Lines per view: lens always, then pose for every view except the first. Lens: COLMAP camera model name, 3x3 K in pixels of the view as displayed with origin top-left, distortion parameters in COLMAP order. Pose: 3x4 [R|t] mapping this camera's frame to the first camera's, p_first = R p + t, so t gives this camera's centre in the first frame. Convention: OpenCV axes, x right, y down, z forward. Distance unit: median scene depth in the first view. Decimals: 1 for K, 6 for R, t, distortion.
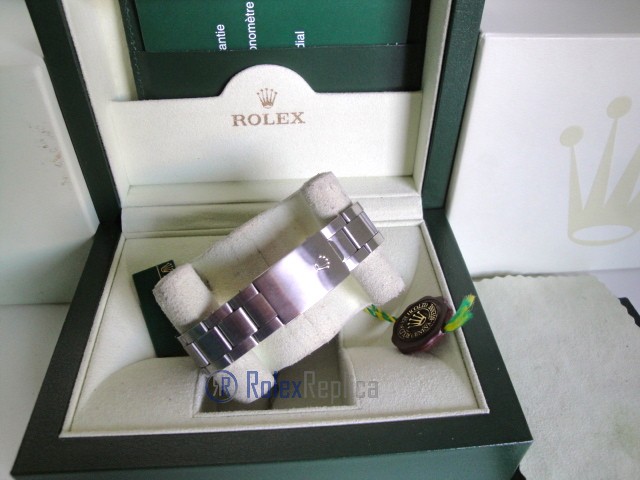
lens RADIAL K [[527.5, 0, 320.1], [0, 527.5, 237.1], [0, 0, 1]] dist [-0.154961, 0.104264]
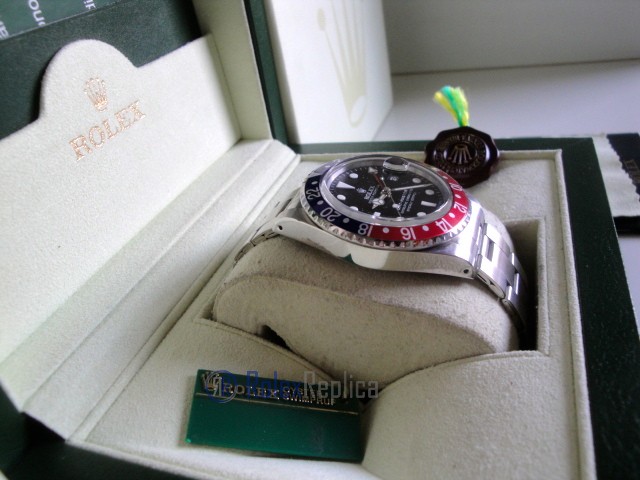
lens RADIAL K [[527.5, 0, 320.1], [0, 527.5, 237.1], [0, 0, 1]] dist [-0.154961, 0.104264]
pose [[0.380809, -0.546466, 0.745895, -0.582242], [0.729897, 0.672882, 0.120333, -0.021480], [-0.567657, 0.498603, 0.655104, 0.533064]]
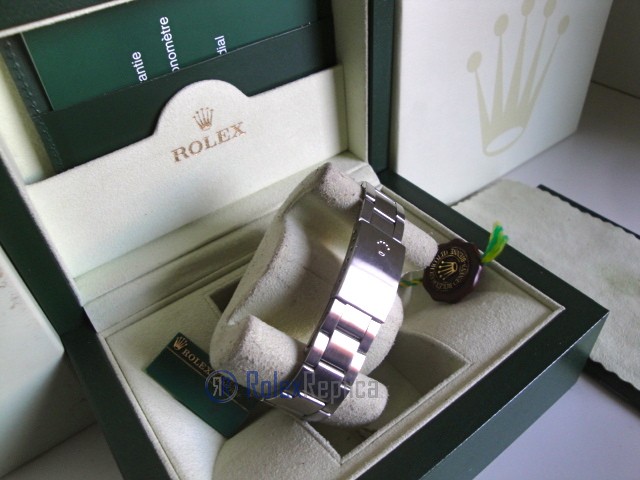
lens RADIAL K [[527.5, 0, 320.1], [0, 527.5, 237.1], [0, 0, 1]] dist [-0.154961, 0.104264]
pose [[0.843228, -0.401200, 0.357778, -0.343769], [0.404896, 0.911816, 0.068201, -0.064705], [-0.353590, 0.087354, 0.931313, 0.122469]]
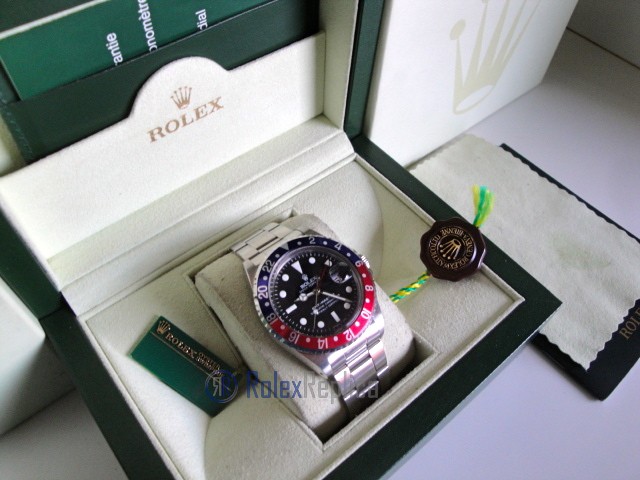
lens RADIAL K [[527.5, 0, 320.1], [0, 527.5, 237.1], [0, 0, 1]] dist [-0.154961, 0.104264]
pose [[0.813600, -0.454042, 0.363182, -0.334920], [0.353930, 0.882332, 0.310200, -0.255998], [-0.461291, -0.123838, 0.878564, 0.142305]]
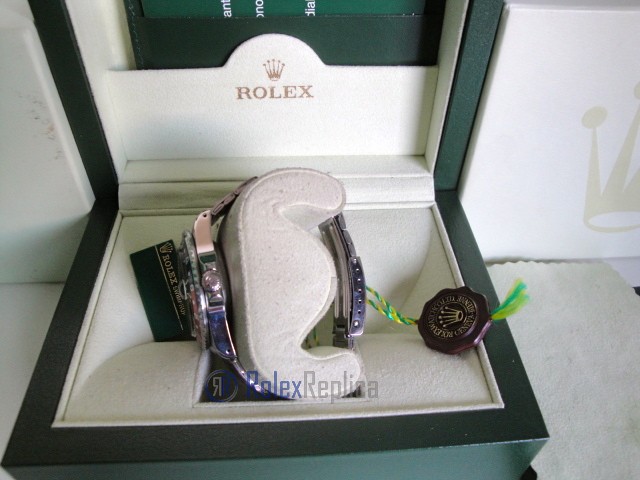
lens RADIAL K [[527.5, 0, 320.1], [0, 527.5, 237.1], [0, 0, 1]] dist [-0.154961, 0.104264]
pose [[0.999836, 0.017676, 0.003901, -0.017057], [-0.017832, 0.998858, 0.044333, -0.008160], [-0.003113, -0.044395, 0.999009, 0.050712]]
